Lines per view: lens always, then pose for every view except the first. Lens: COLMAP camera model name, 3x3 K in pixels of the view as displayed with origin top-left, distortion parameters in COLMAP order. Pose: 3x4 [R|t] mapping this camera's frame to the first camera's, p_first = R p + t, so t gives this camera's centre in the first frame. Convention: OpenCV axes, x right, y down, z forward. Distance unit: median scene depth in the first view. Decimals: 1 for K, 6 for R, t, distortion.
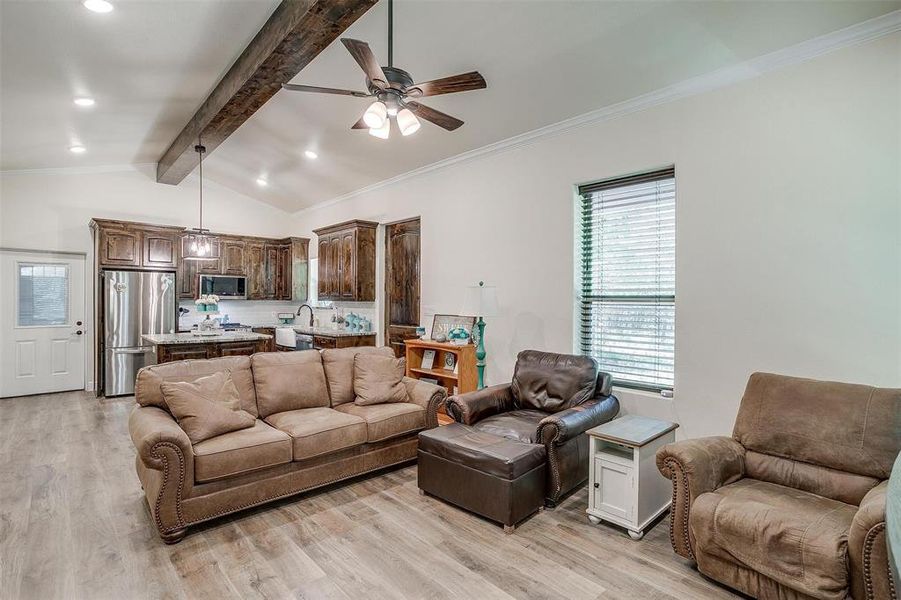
lens RADIAL K [[440.4, 0, 451.5], [0, 440.4, 301.0], [0, 0, 1]] dist [-0.047141, 0.022813]
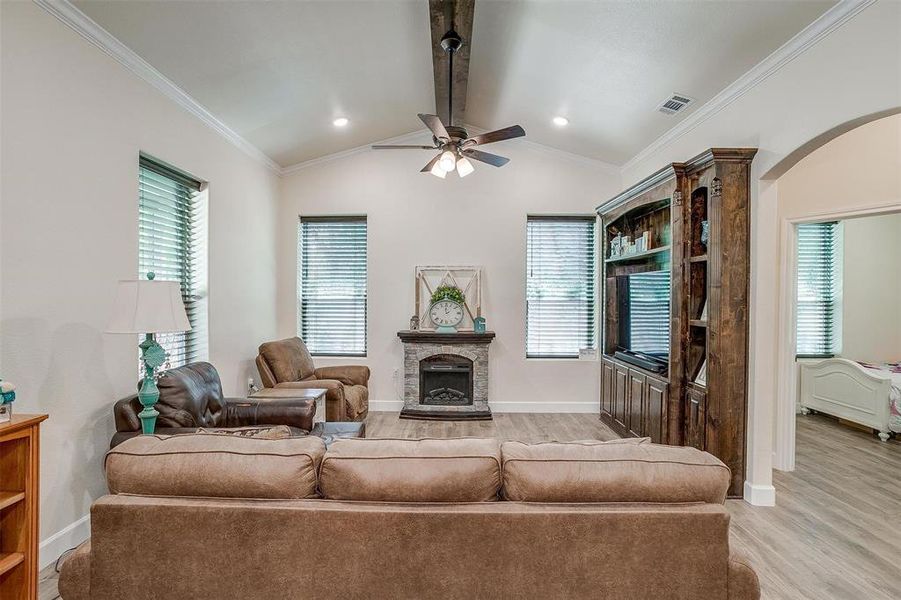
lens RADIAL K [[440.4, 0, 442.5], [0, 440.4, 299.0], [0, 0, 1]] dist [-0.047141, 0.022813]
pose [[-0.718522, -0.014940, 0.695344, -0.394345], [-0.005946, 0.999865, 0.015339, -0.011985], [-0.695479, 0.006887, -0.718514, 0.740372]]
